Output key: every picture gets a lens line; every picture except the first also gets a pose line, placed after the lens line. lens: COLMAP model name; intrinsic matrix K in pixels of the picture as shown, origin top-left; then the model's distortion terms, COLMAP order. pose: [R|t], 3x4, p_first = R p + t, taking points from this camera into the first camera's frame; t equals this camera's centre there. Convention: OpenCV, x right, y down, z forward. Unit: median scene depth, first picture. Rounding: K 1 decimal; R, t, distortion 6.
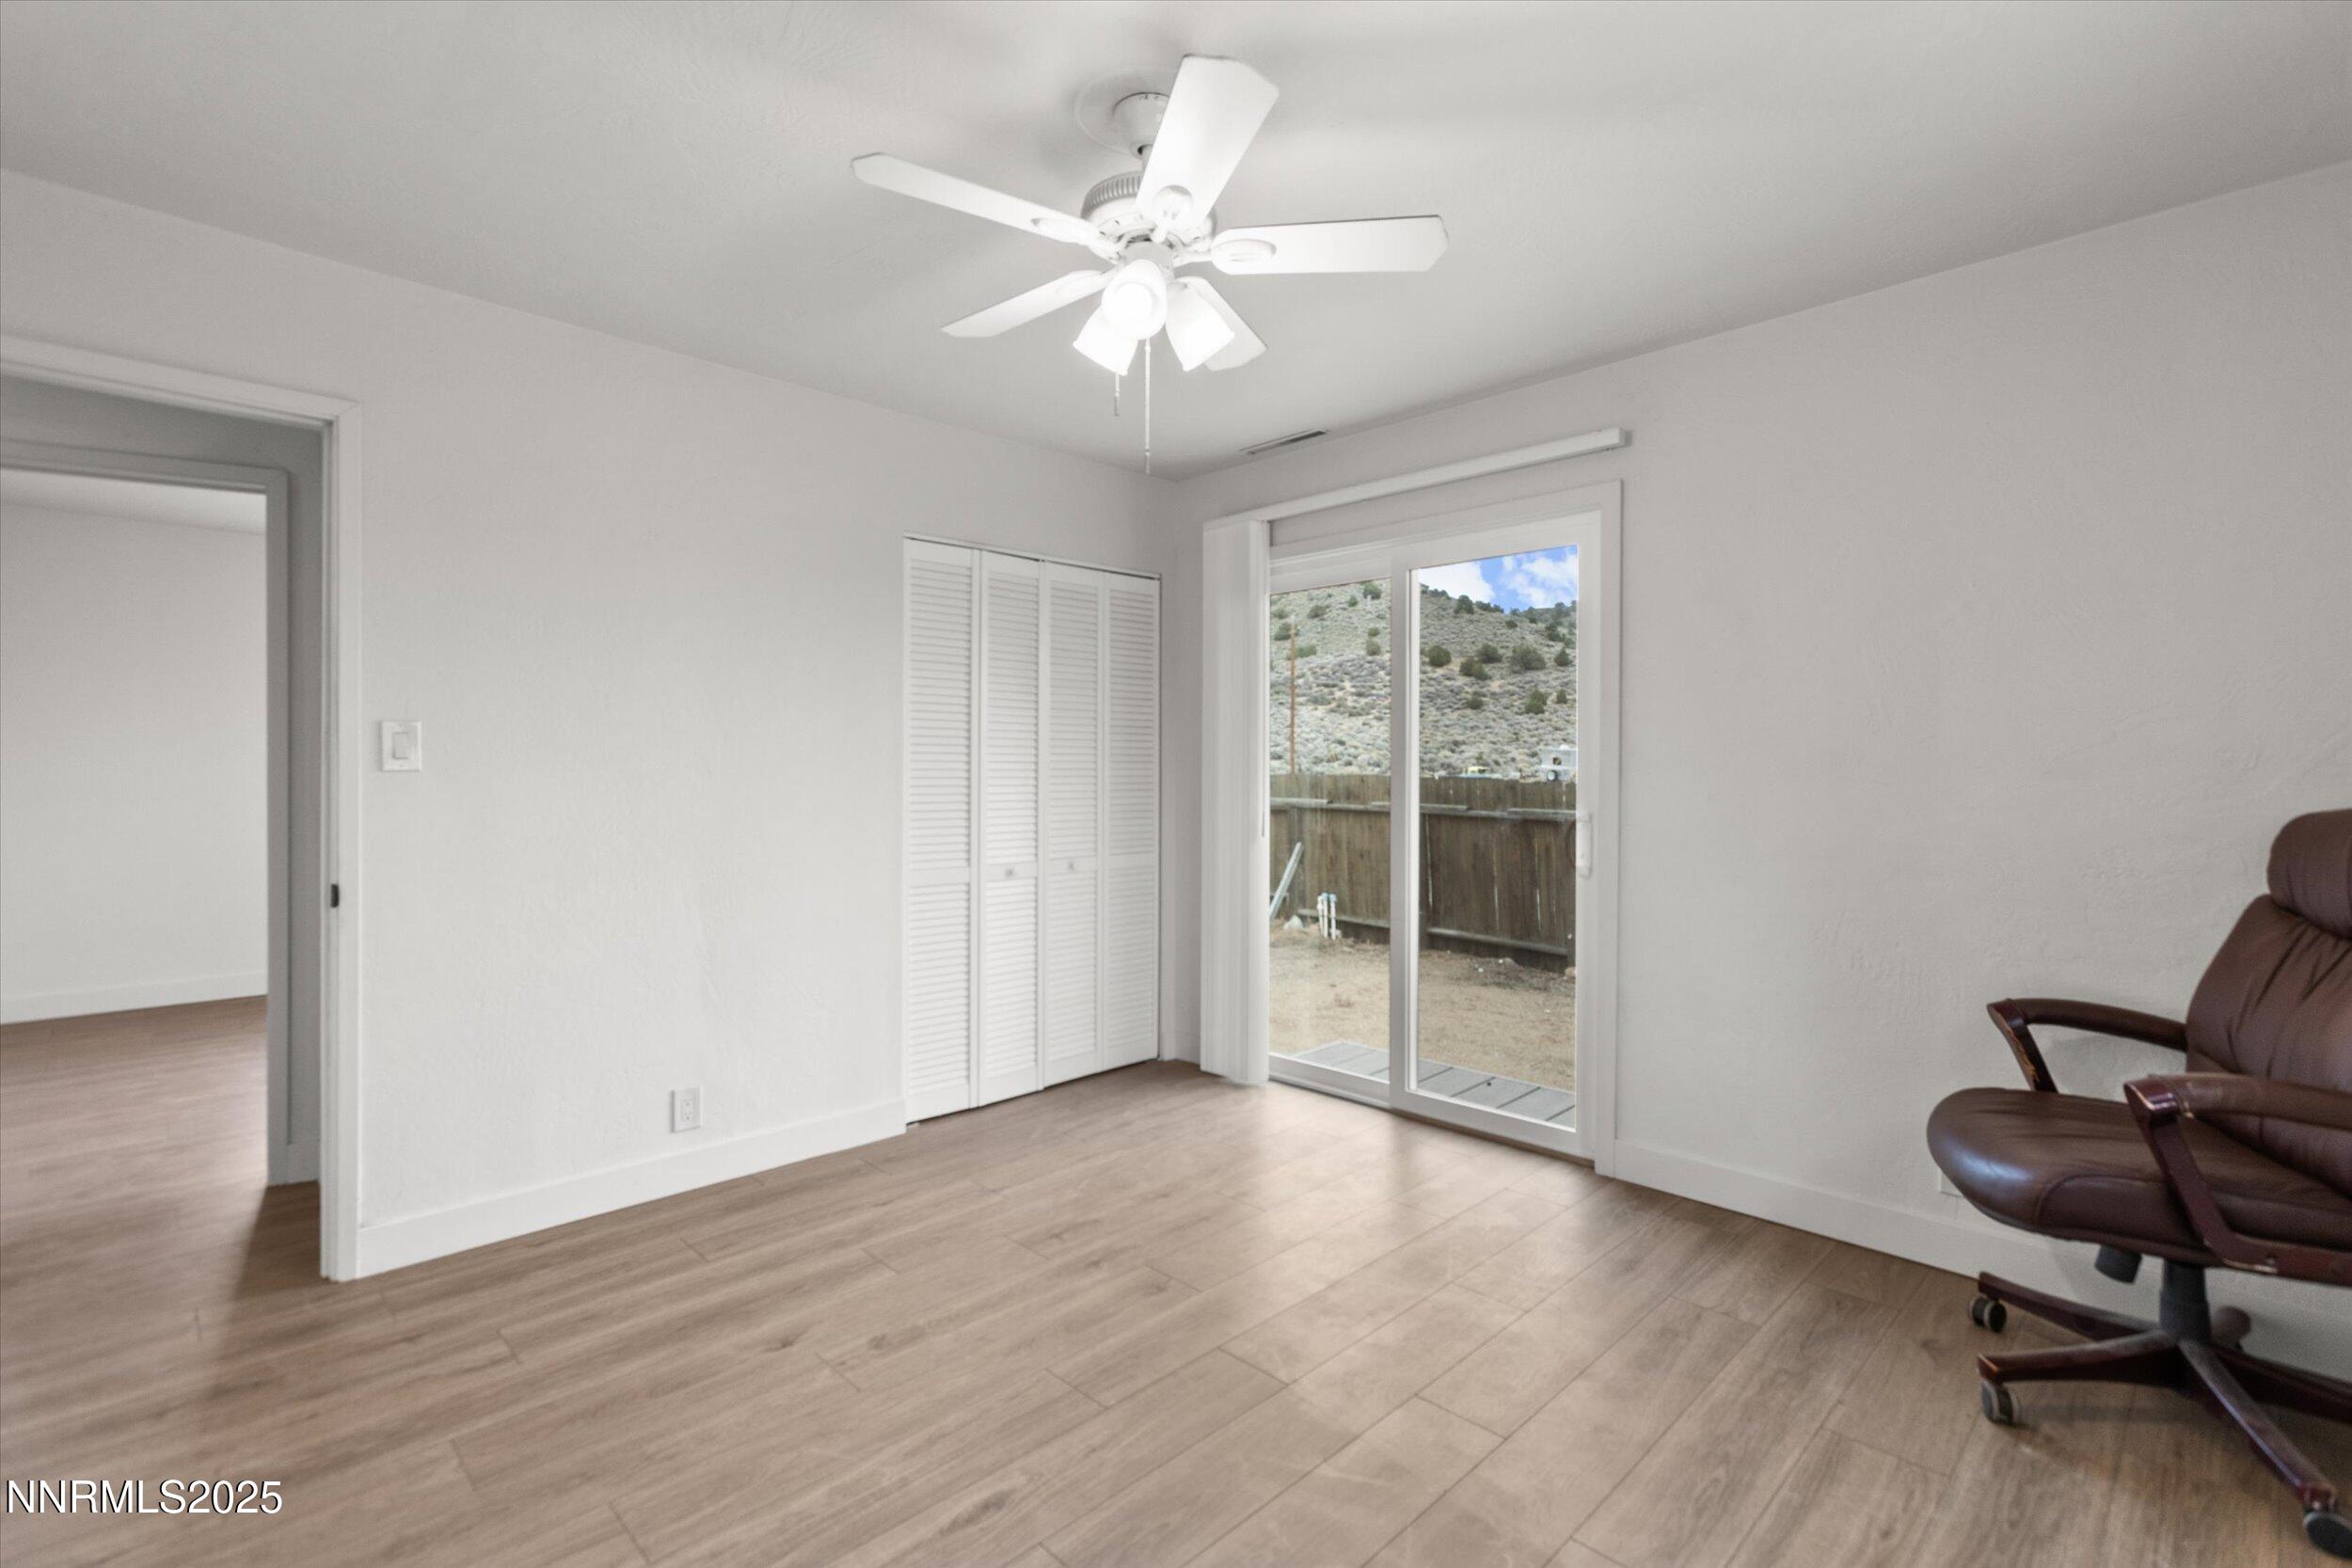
lens RADIAL K [[1054.3, 0, 1176.0], [0, 1054.3, 784.0], [0, 0, 1]] dist [0.000831, 0.006123]
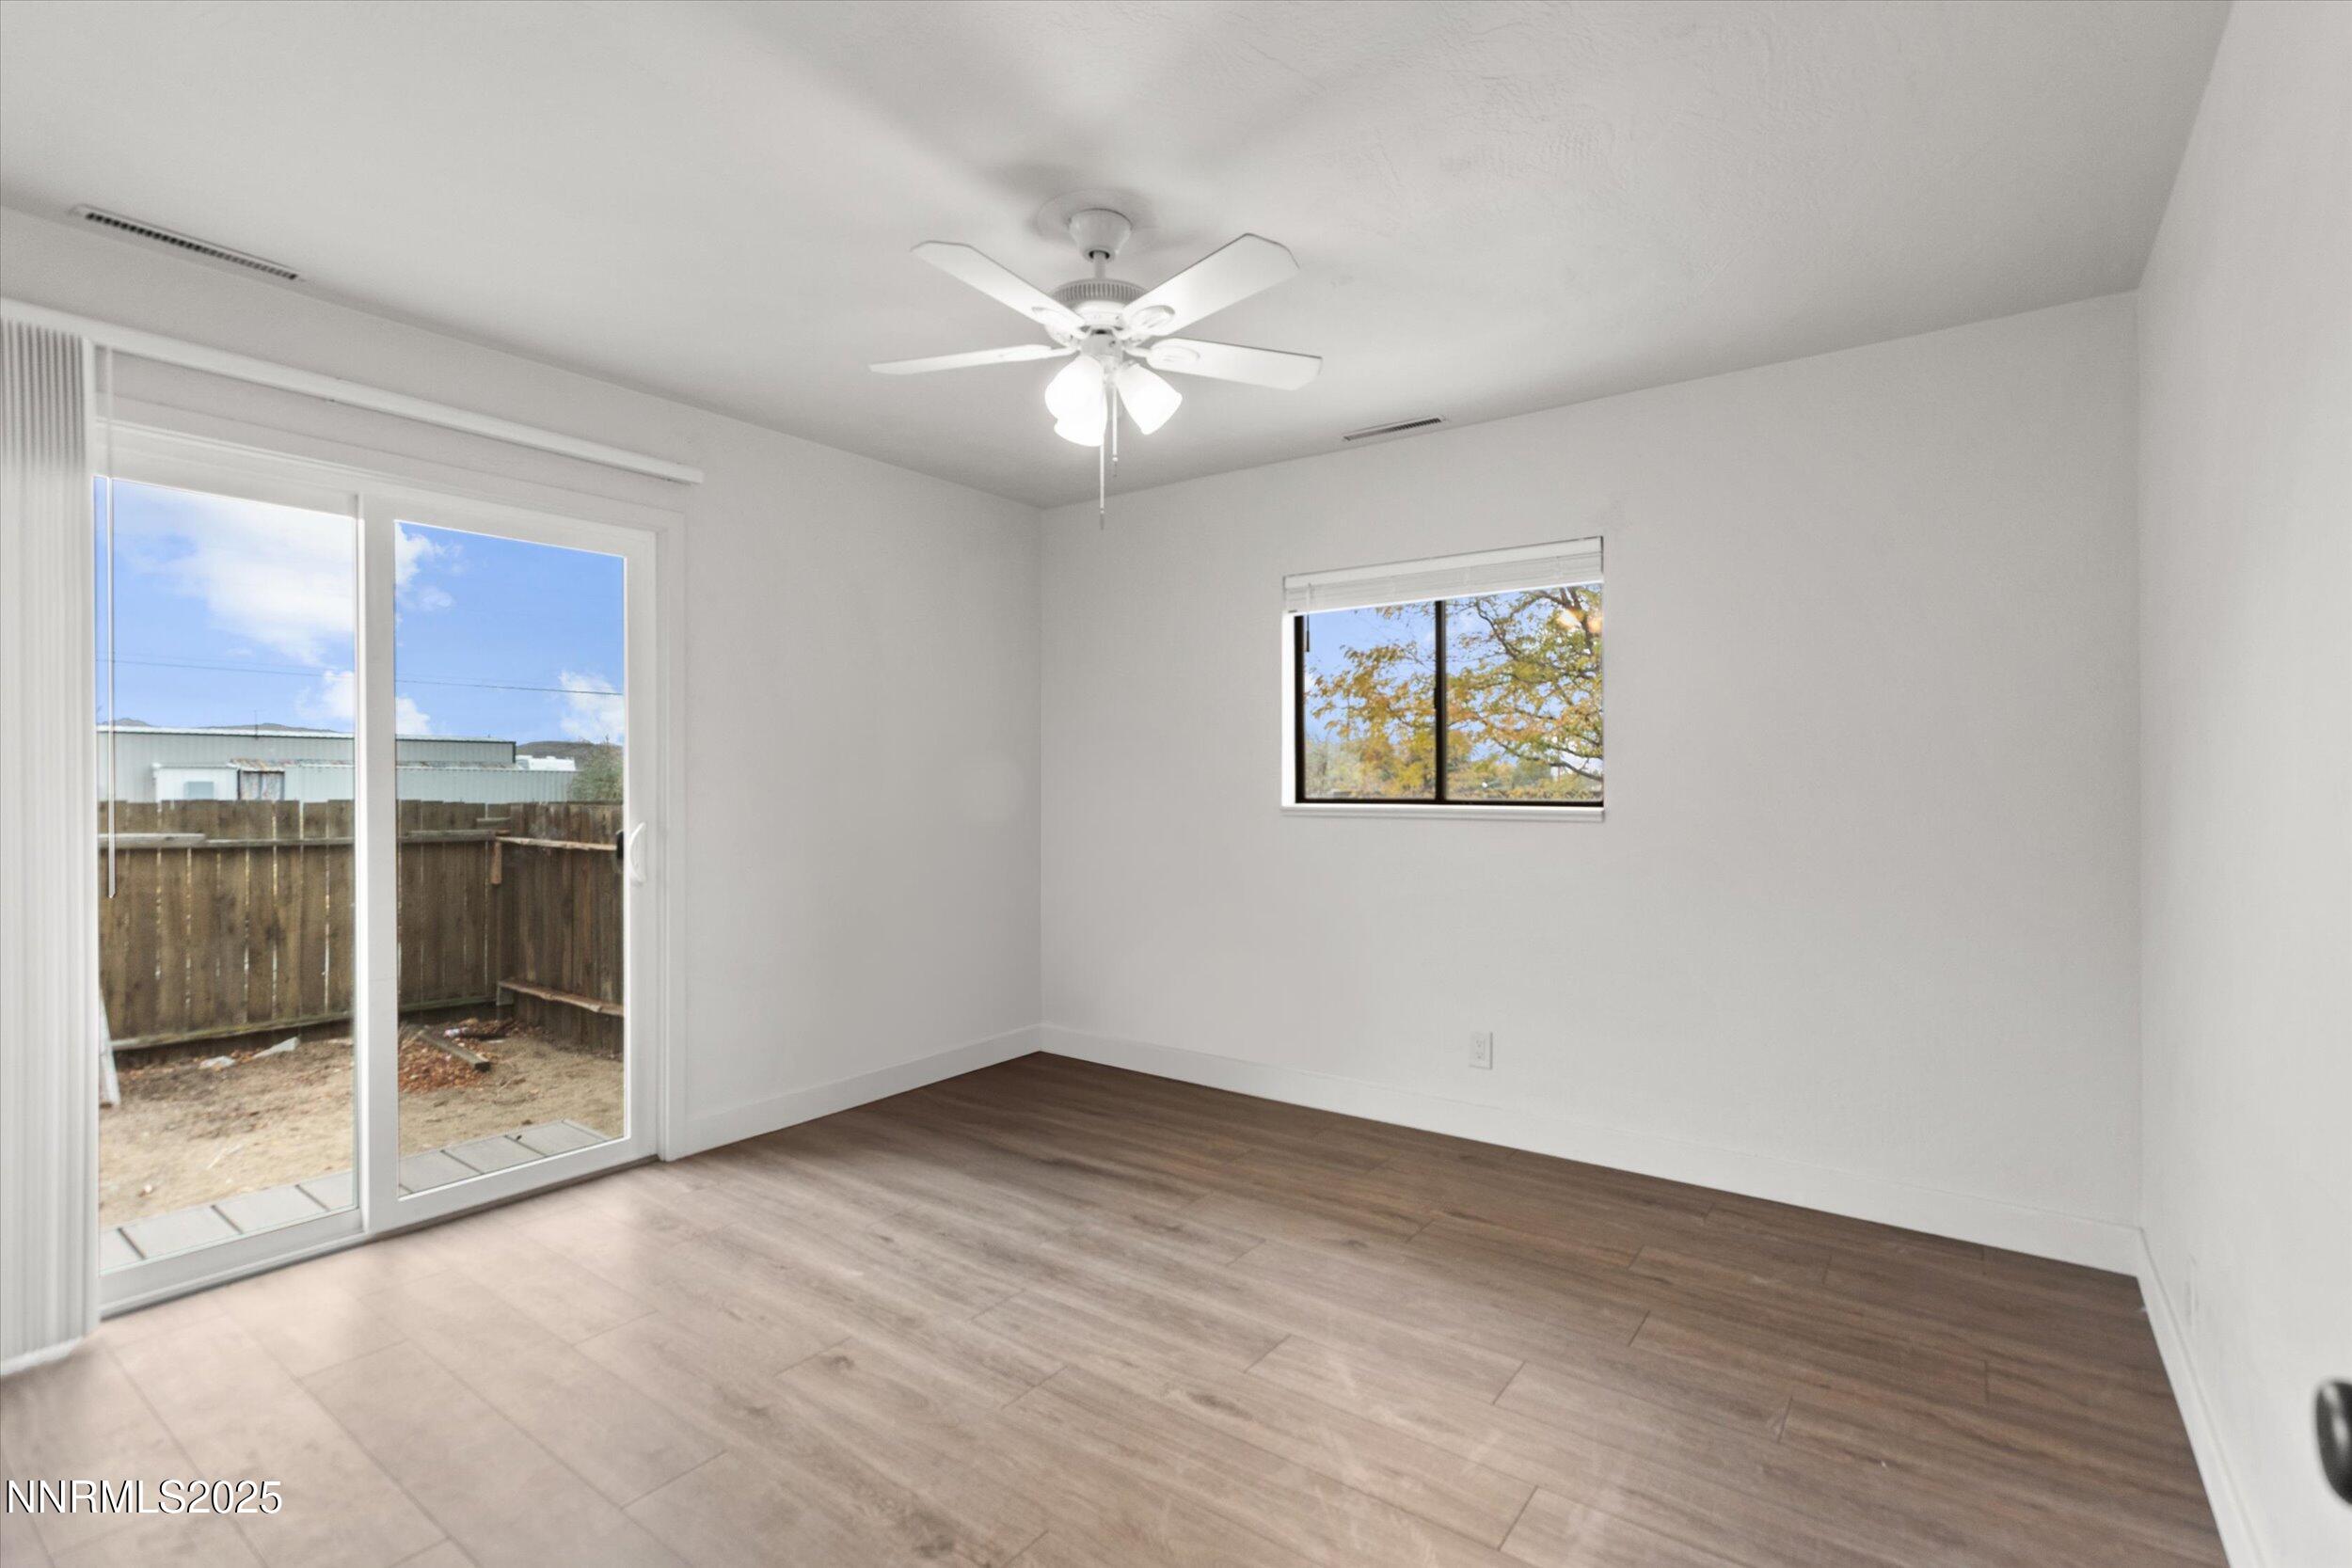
lens RADIAL K [[1054.3, 0, 1176.0], [0, 1054.3, 784.0], [0, 0, 1]] dist [0.000831, 0.006123]
pose [[-0.139334, -0.003617, 0.990239, -0.998207], [0.012364, 0.999909, 0.005392, -0.010696], [-0.990168, 0.012995, -0.139277, 0.891608]]
